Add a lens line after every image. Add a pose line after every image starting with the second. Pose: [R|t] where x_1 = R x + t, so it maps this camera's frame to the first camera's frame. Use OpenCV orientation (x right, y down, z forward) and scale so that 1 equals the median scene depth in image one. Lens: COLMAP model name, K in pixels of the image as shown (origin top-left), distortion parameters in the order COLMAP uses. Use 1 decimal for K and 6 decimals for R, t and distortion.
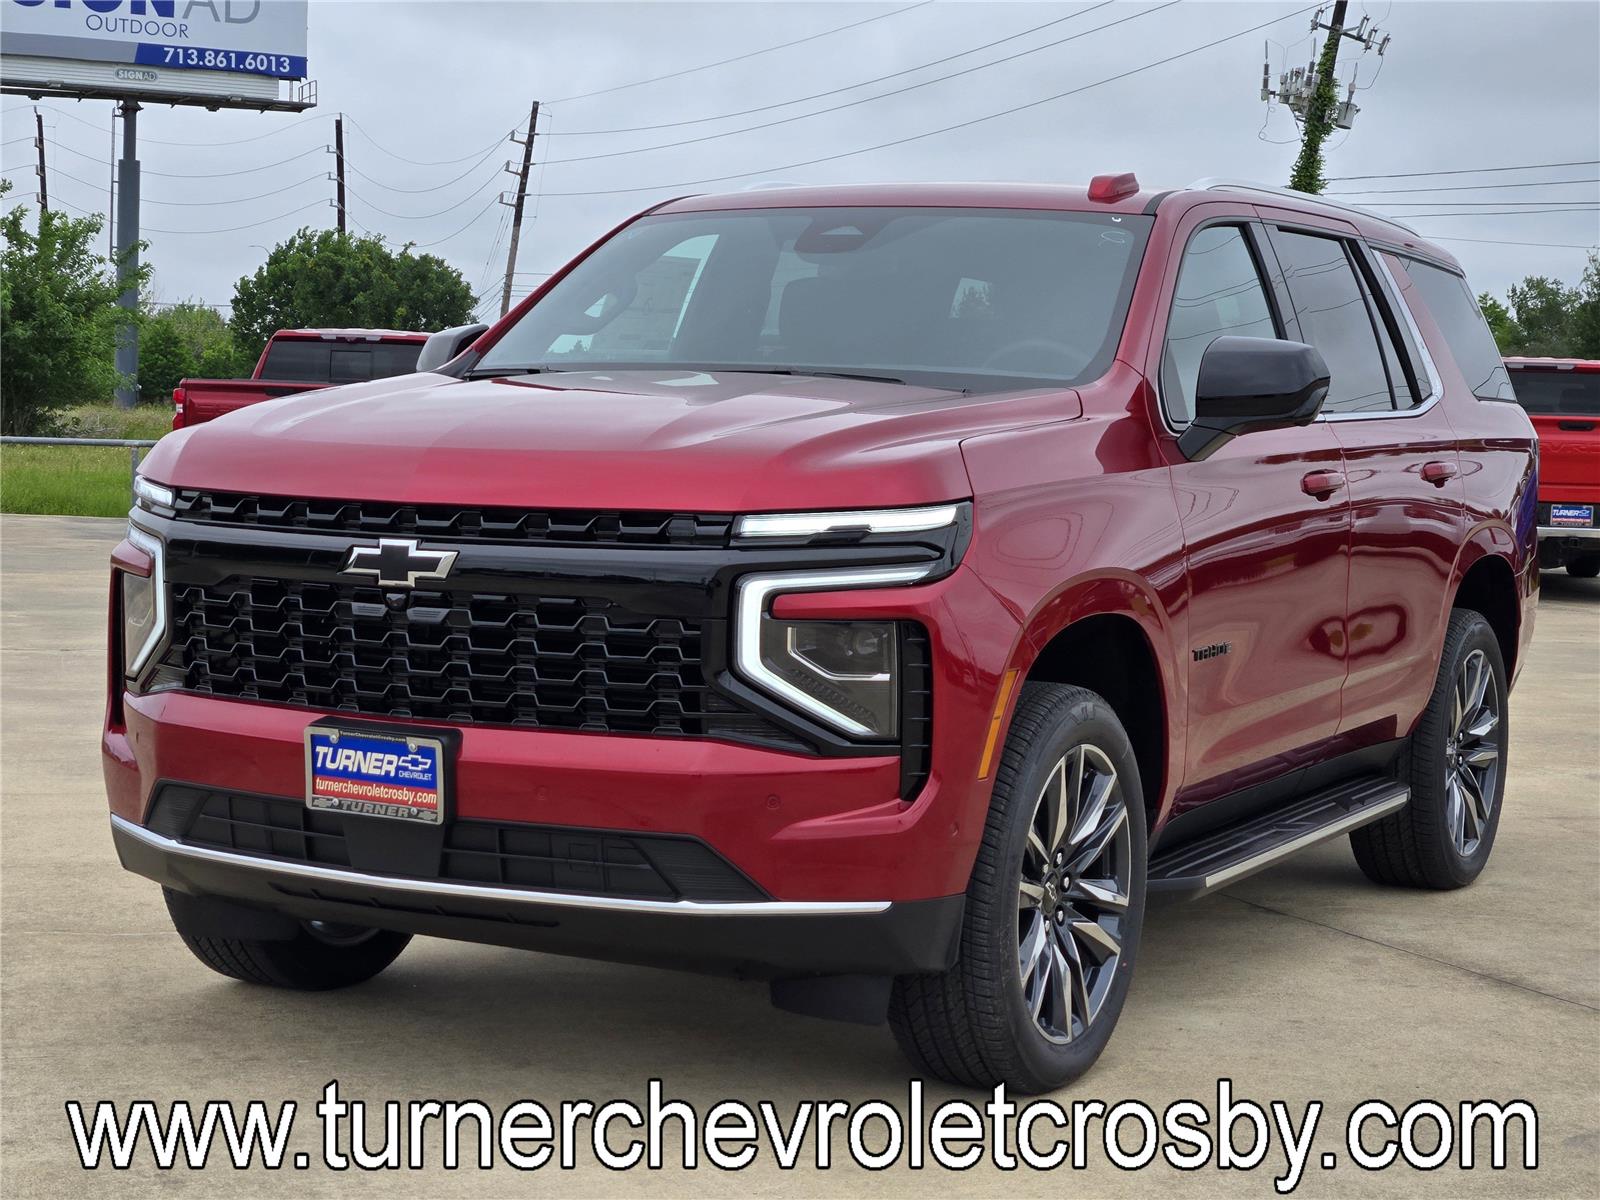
lens RADIAL K [[2859.2, 0, 800.0], [0, 2859.2, 600.0], [0, 0, 1]] dist [-0.070133, 1.127229]
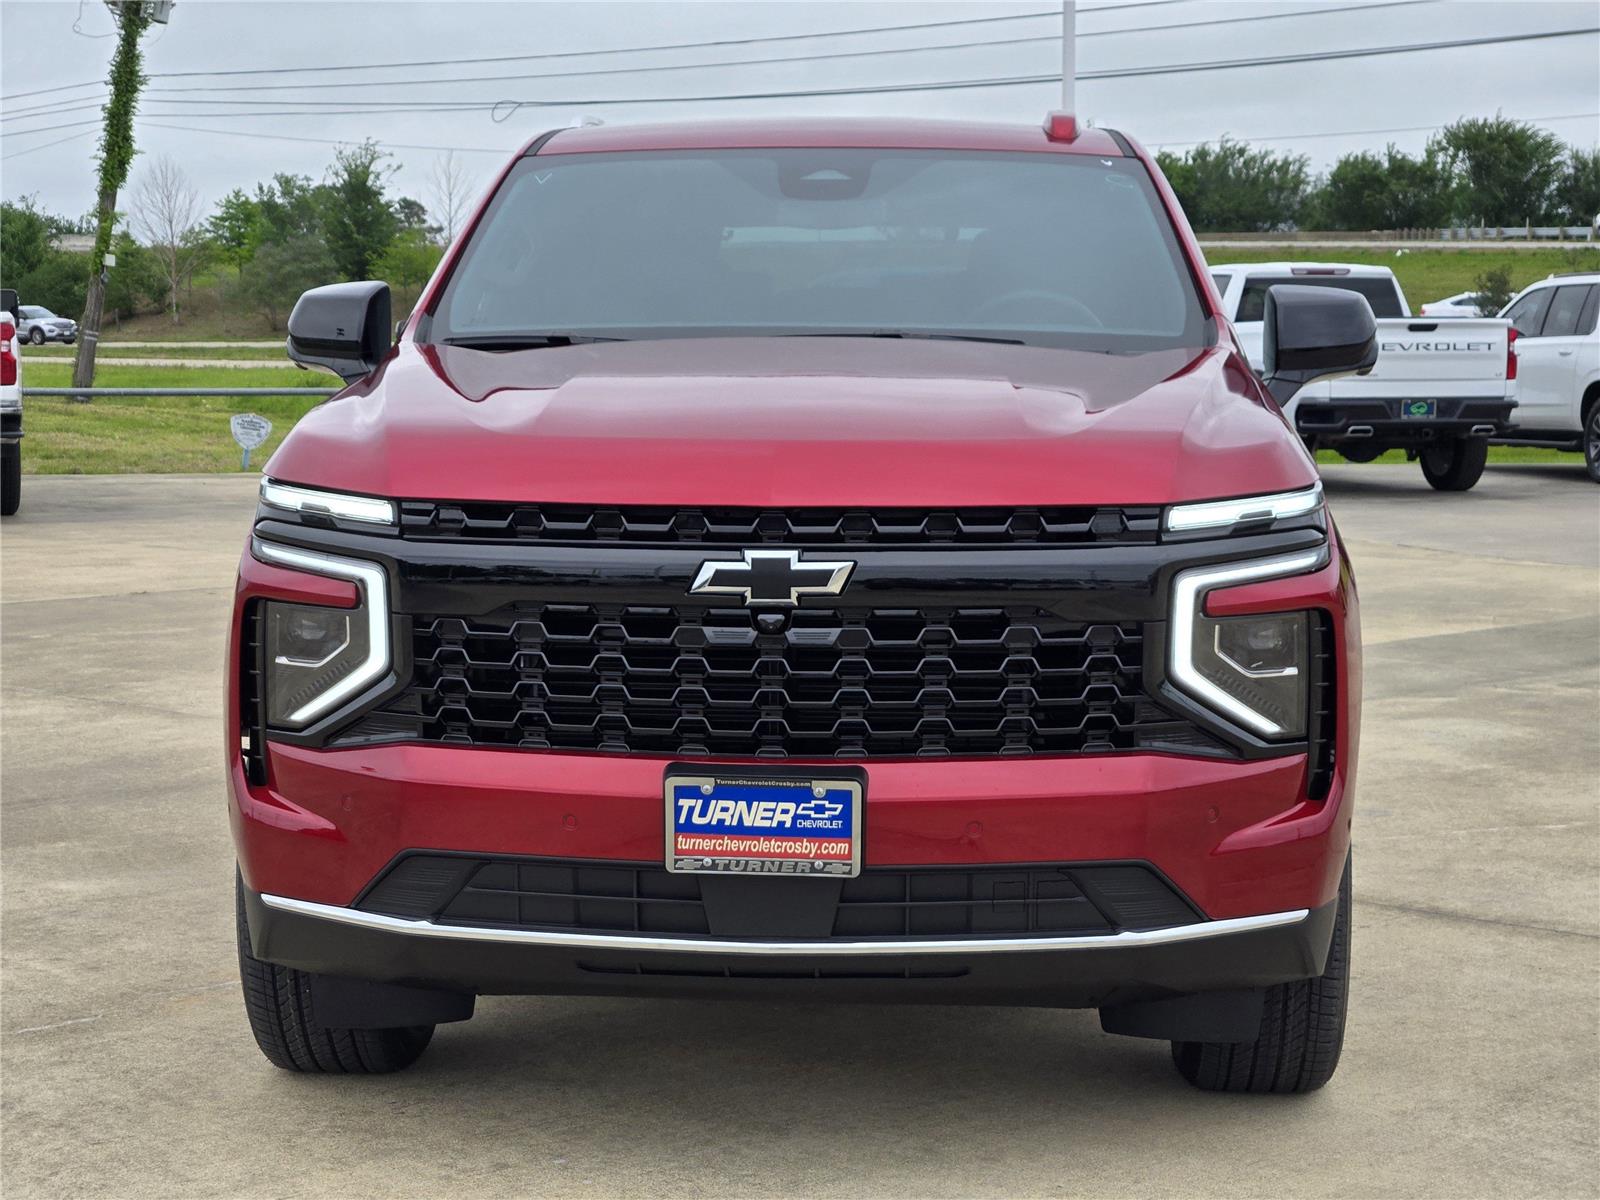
lens RADIAL K [[2977.2, 0, 800.1], [0, 2977.2, 637.8], [0, 0, 1]] dist [-0.825074, 5.187007]
pose [[0.909888, -0.067358, 0.409350, -0.499179], [0.047888, 0.997188, 0.057643, -0.046107], [-0.412082, -0.032845, 0.910555, 0.187317]]
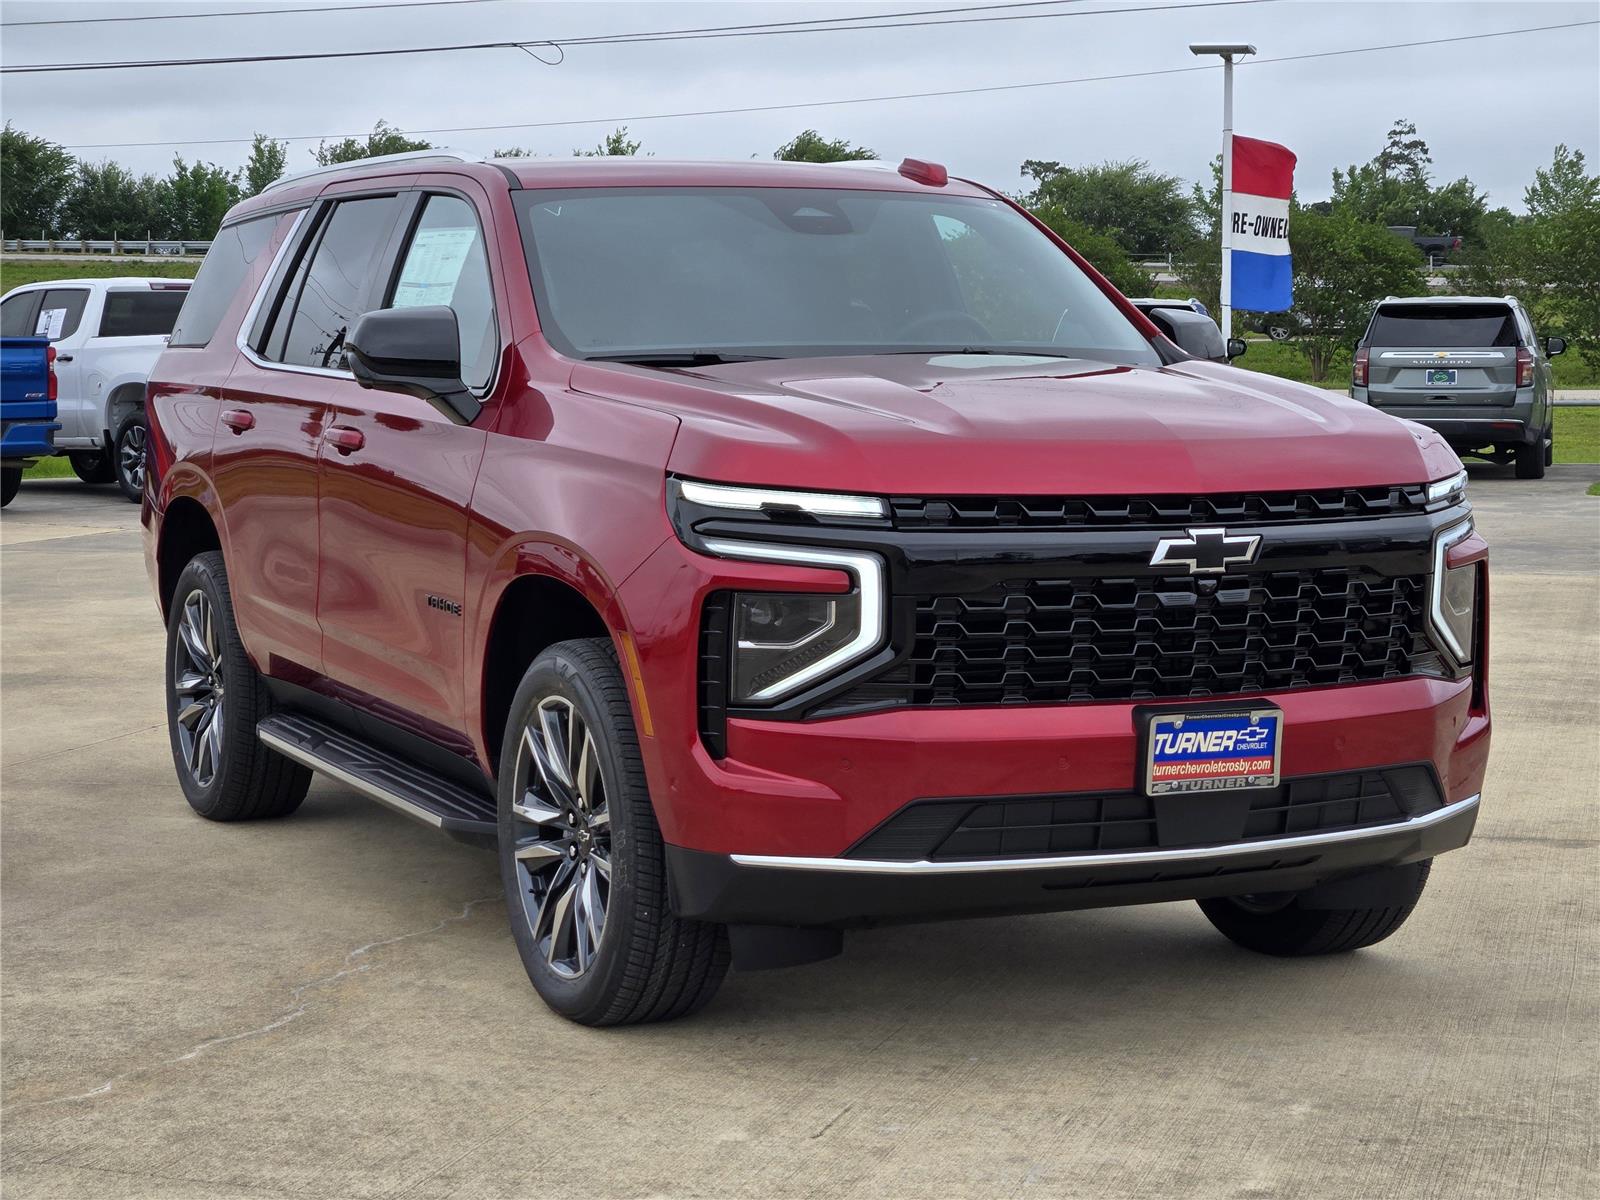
lens RADIAL K [[2859.2, 0, 800.0], [0, 2859.2, 600.0], [0, 0, 1]] dist [-0.070133, 1.127229]
pose [[0.599260, -0.098779, 0.794437, -1.075922], [0.069165, 0.995036, 0.071549, -0.081143], [-0.797561, 0.012071, 0.603118, 0.483611]]
